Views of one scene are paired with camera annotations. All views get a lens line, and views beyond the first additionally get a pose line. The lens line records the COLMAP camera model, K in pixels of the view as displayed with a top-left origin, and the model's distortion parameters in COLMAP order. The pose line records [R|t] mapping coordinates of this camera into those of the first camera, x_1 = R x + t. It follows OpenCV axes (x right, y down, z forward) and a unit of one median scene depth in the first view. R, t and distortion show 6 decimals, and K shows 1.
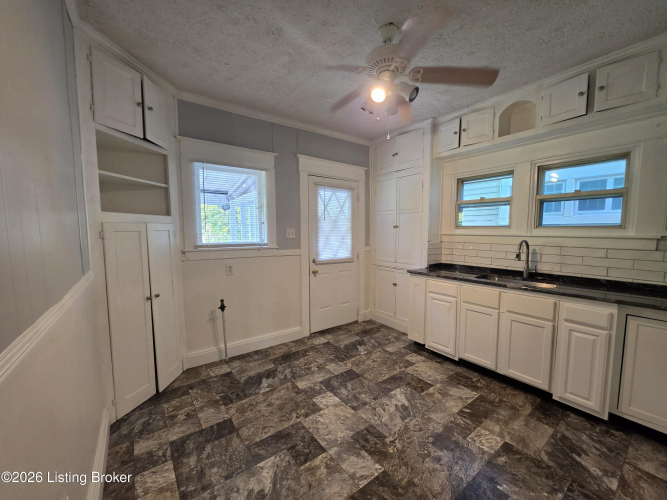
lens RADIAL K [[268.1, 0, 329.6], [0, 268.1, 252.4], [0, 0, 1]] dist [-0.008955, 0.000112]
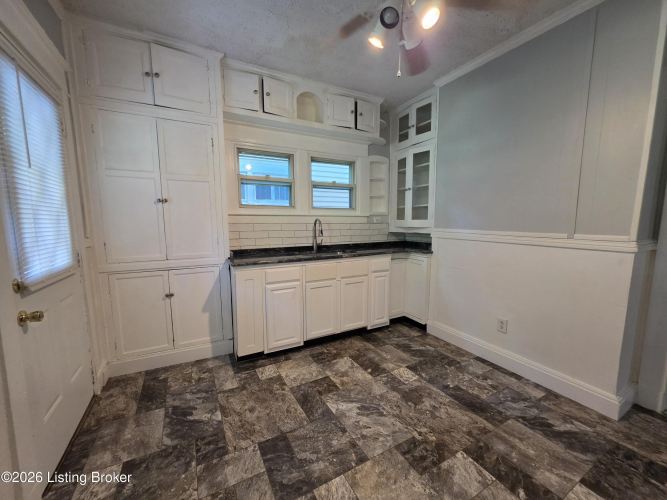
lens RADIAL K [[272.5, 0, 331.4], [0, 272.5, 249.1], [0, 0, 1]] dist [0.012021, -0.000297]
pose [[0.130552, -0.098144, 0.986572, -0.514083], [0.085644, 0.992485, 0.087399, -0.012463], [-0.987735, 0.073084, 0.137976, 0.876332]]
